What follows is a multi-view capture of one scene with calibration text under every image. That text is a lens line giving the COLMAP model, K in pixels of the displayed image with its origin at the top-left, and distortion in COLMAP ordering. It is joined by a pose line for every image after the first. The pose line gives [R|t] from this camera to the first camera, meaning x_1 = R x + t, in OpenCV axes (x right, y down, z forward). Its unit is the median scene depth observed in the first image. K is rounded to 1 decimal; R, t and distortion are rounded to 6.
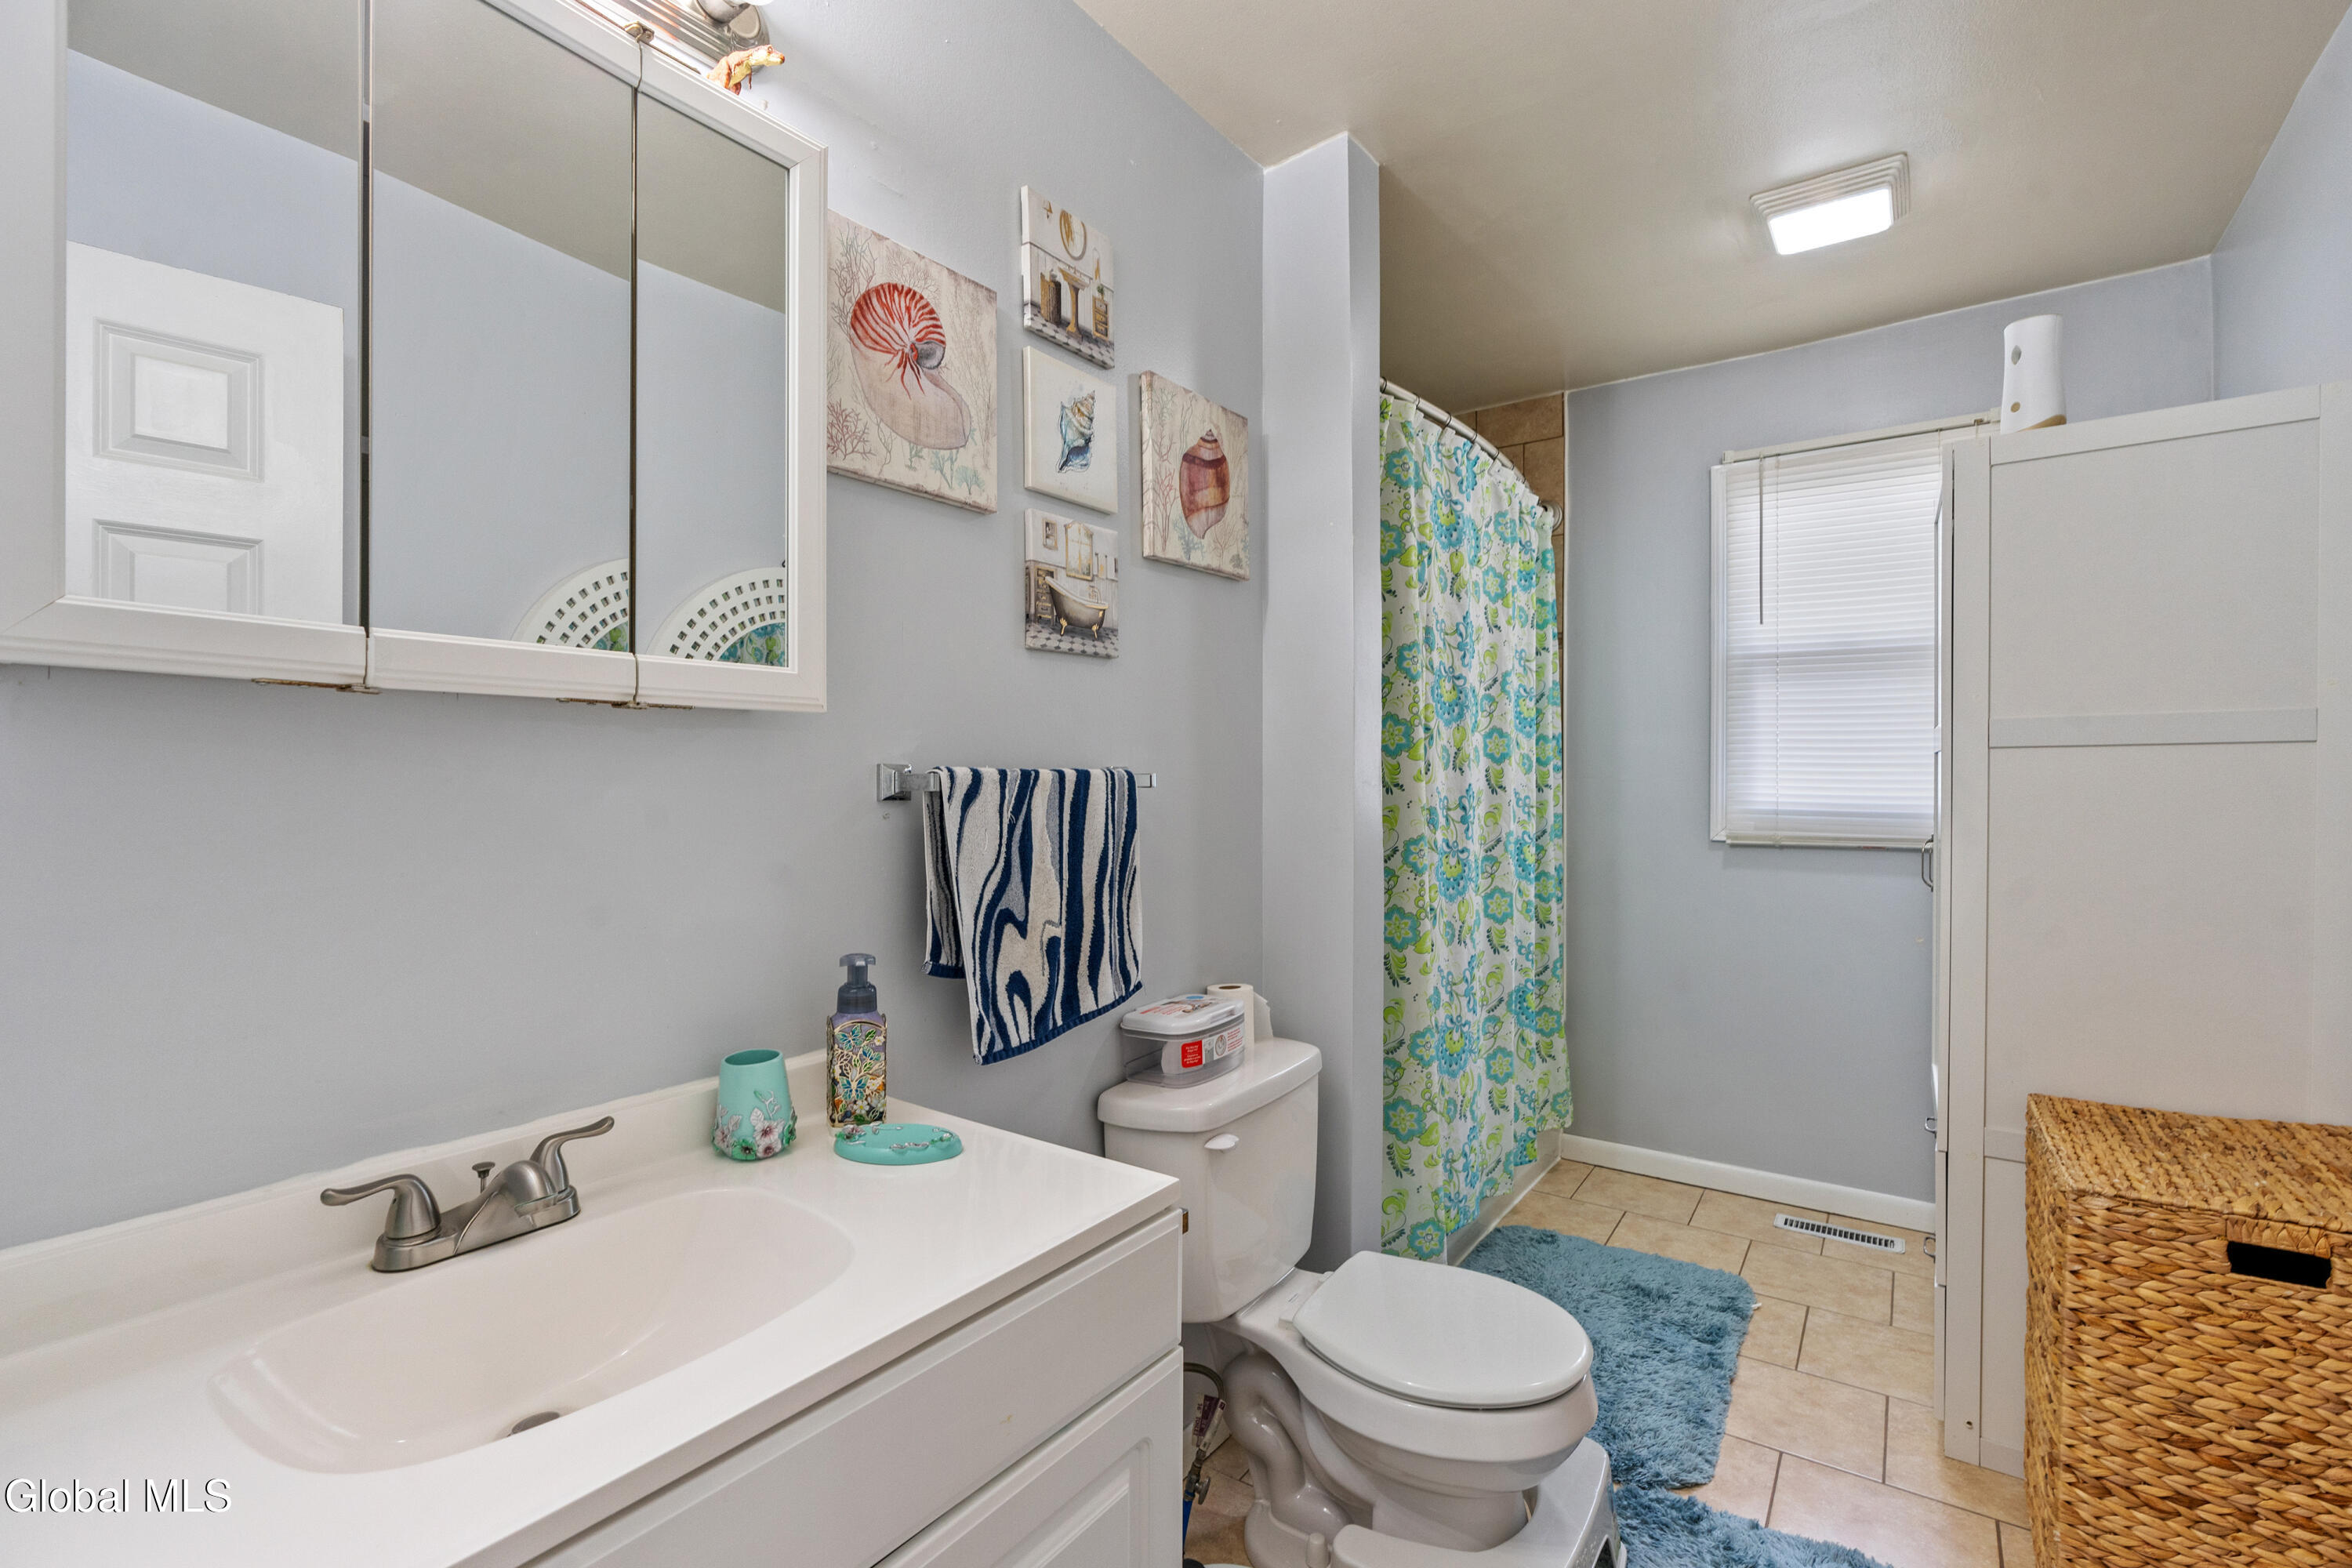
lens RADIAL K [[1062.5, 0, 1175.5], [0, 1062.5, 777.1], [0, 0, 1]] dist [-0.011894, 0.004414]
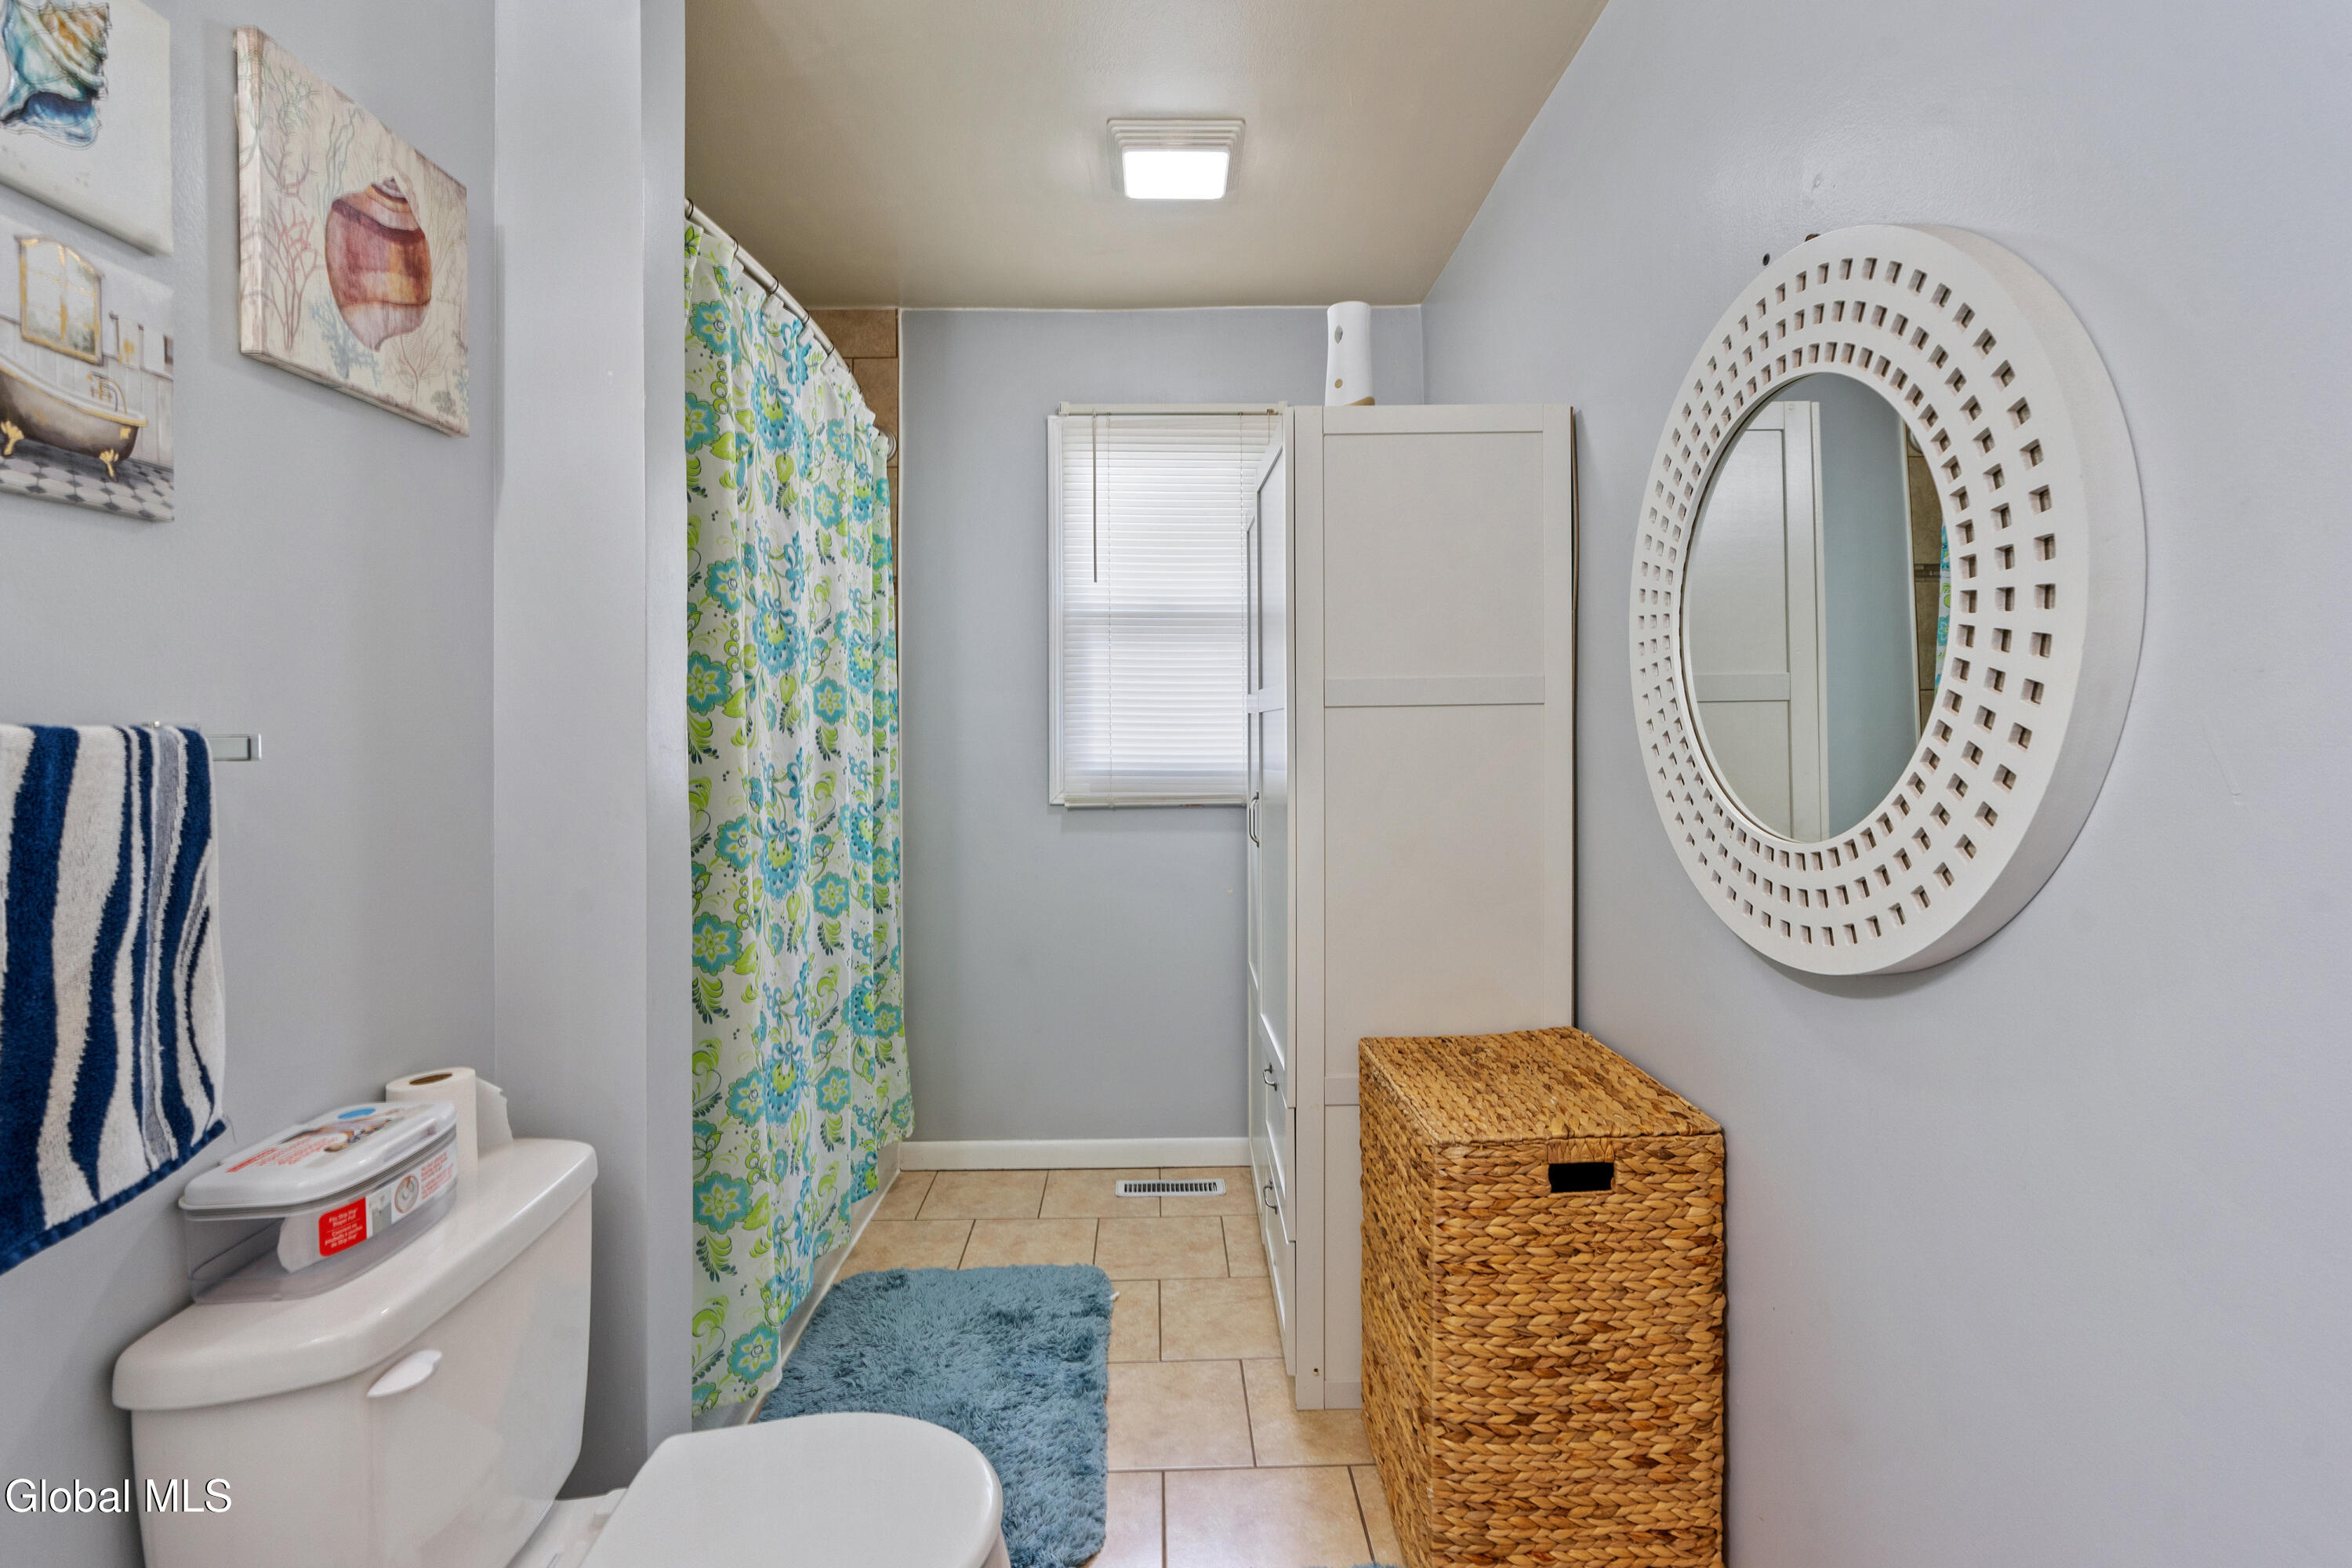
lens RADIAL K [[1062.5, 0, 1171.9], [0, 1062.5, 730.5], [0, 0, 1]] dist [-0.011894, 0.004414]
pose [[0.802367, -0.001070, 0.596830, 0.027573], [0.006875, 0.999949, -0.007451, 0.001344], [-0.596791, 0.010081, 0.802333, 0.222576]]
